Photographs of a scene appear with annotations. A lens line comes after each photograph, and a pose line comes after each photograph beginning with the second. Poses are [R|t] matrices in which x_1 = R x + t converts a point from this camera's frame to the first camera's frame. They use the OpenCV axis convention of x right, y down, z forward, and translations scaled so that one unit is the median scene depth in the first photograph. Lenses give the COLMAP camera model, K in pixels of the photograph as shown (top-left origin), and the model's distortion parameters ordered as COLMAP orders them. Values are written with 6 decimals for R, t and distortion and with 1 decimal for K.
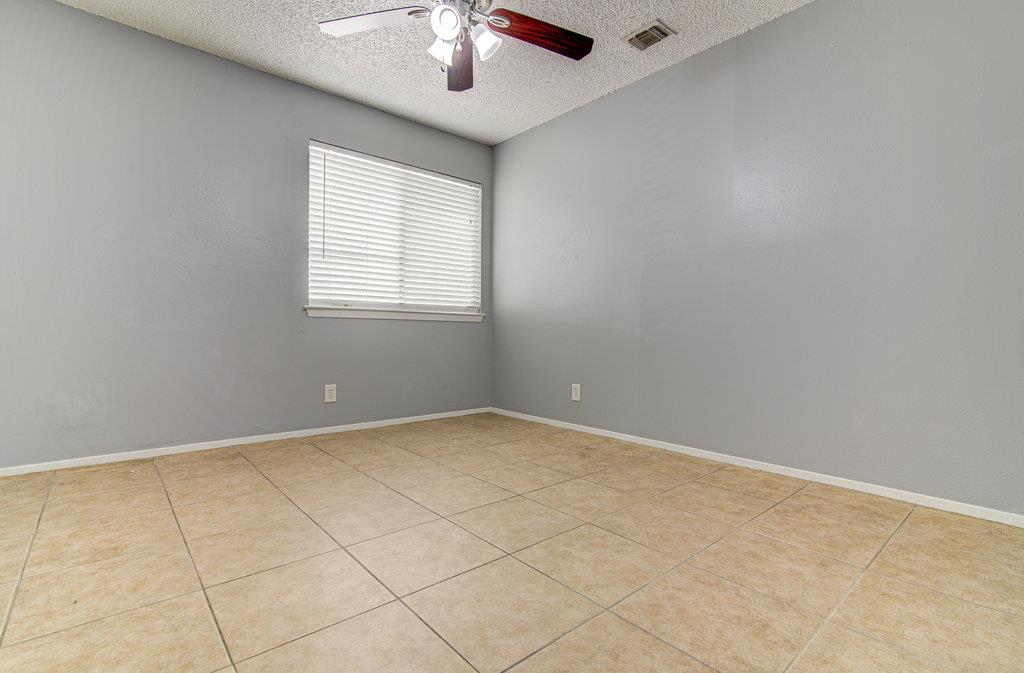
lens RADIAL K [[472.2, 0, 512.8], [0, 472.2, 333.7], [0, 0, 1]] dist [-0.000966, 0.000692]
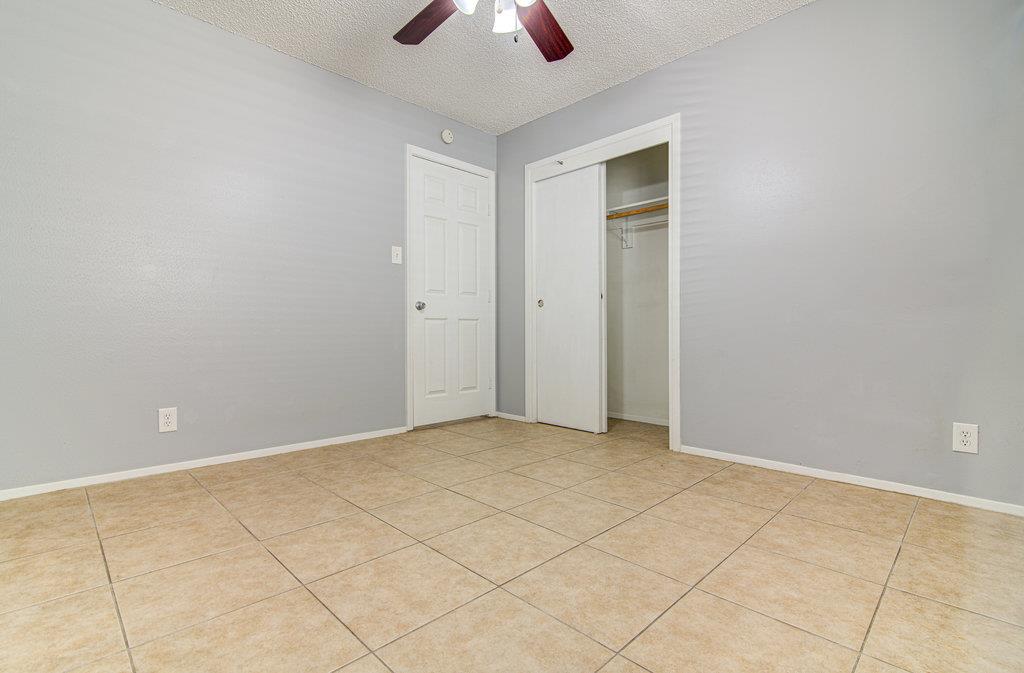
lens RADIAL K [[472.2, 0, 512.1], [0, 472.2, 330.8], [0, 0, 1]] dist [-0.000966, 0.000692]
pose [[-0.997793, -0.011590, -0.065385, -0.089363], [-0.012096, 0.999900, 0.007344, -0.014823], [0.065293, 0.008118, -0.997833, 1.948320]]
